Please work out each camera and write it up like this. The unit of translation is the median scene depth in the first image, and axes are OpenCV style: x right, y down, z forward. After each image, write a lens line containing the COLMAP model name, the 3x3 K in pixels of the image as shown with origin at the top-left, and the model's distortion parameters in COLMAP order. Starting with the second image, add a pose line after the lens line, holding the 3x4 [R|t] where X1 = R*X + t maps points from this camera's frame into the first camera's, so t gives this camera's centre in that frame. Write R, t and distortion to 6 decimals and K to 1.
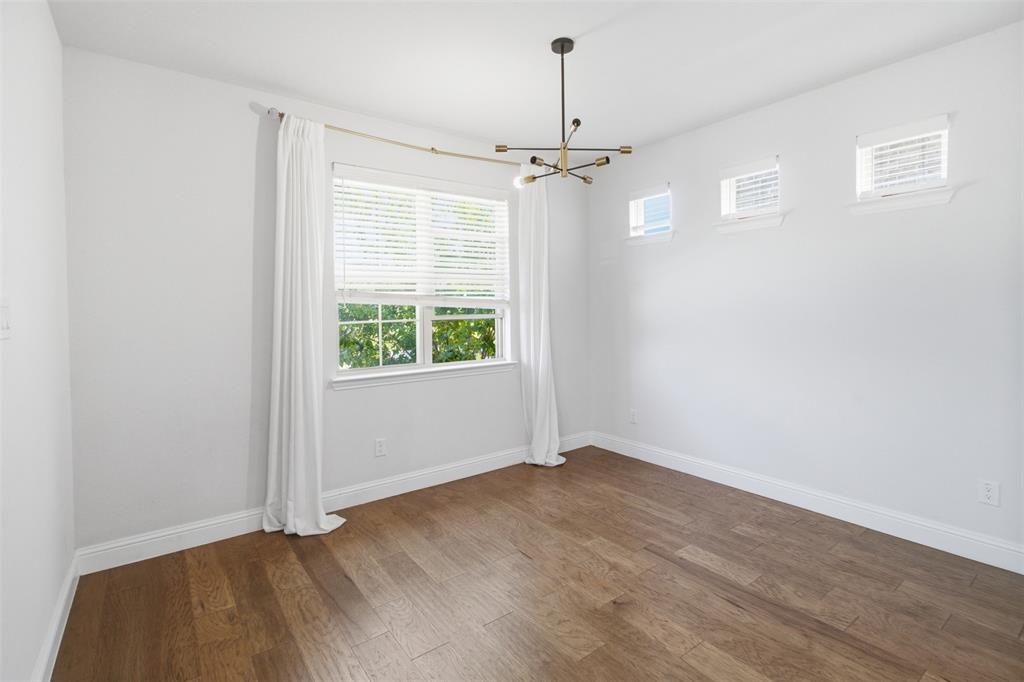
lens RADIAL K [[484.2, 0, 510.2], [0, 484.2, 311.9], [0, 0, 1]] dist [-0.004637, 0.000192]
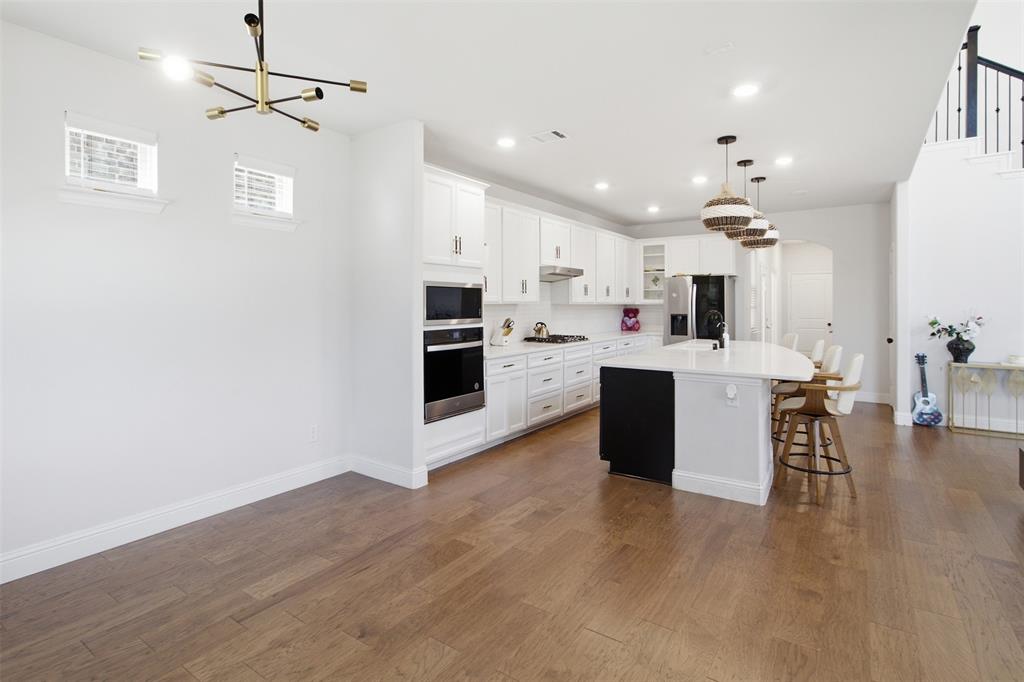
lens RADIAL K [[504.3, 0, 518.6], [0, 504.3, 304.5], [0, 0, 1]] dist [-0.012925, 0.024607]
pose [[-0.328564, 0.015188, 0.944360, -0.603248], [0.012684, 0.999851, -0.011668, 0.002531], [-0.944397, 0.008144, -0.328708, 0.806990]]
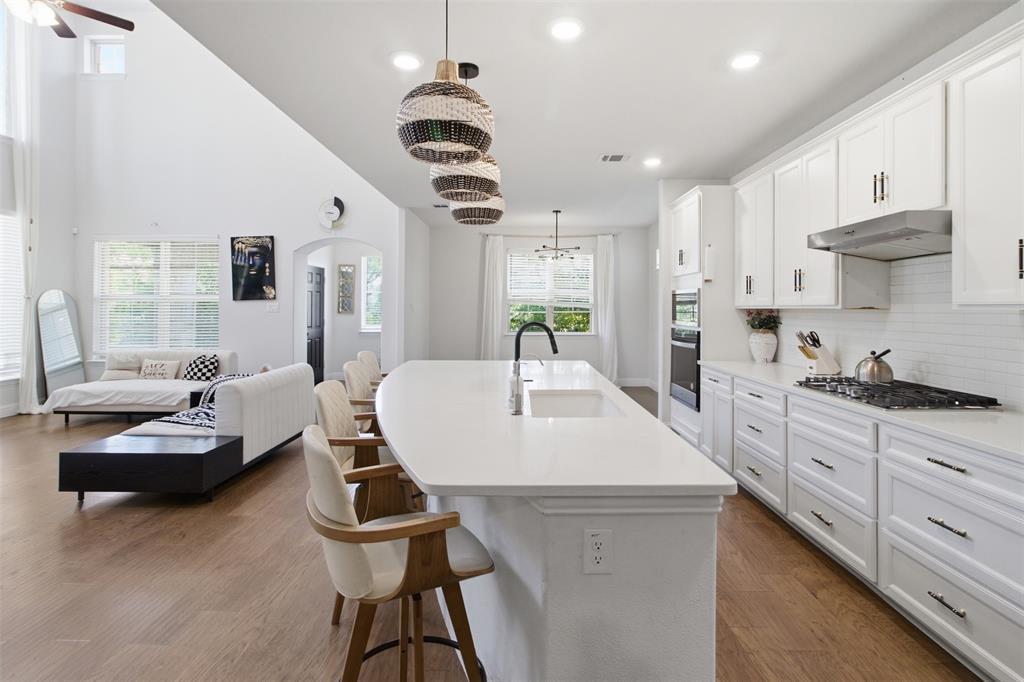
lens RADIAL K [[504.3, 0, 518.6], [0, 504.3, 304.5], [0, 0, 1]] dist [-0.012925, 0.024607]
pose [[0.802210, 0.013072, -0.596899, 1.479861], [-0.017233, 0.999851, -0.001264, -0.019410], [0.596793, 0.011301, 0.802316, -1.268384]]
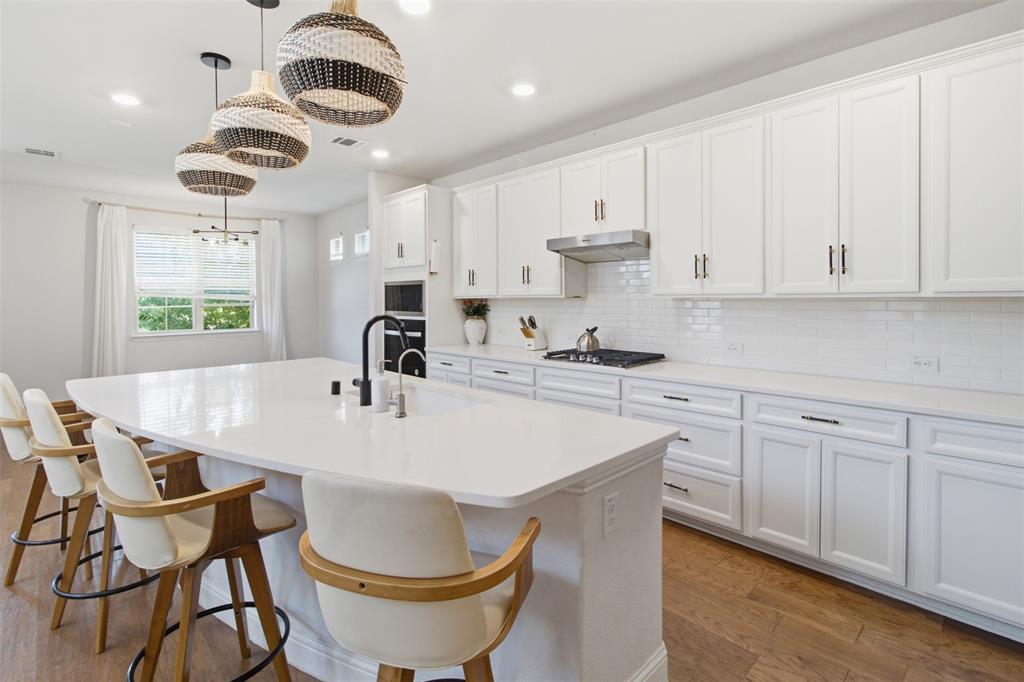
lens RADIAL K [[492.2, 0, 512.8], [0, 492.2, 297.7], [0, 0, 1]] dist [-0.000237, 0.000671]
pose [[0.992896, 0.008612, 0.118672, 1.077380], [-0.007694, 0.999937, -0.008197, -0.011369], [-0.118735, 0.007226, 0.992900, -1.348383]]
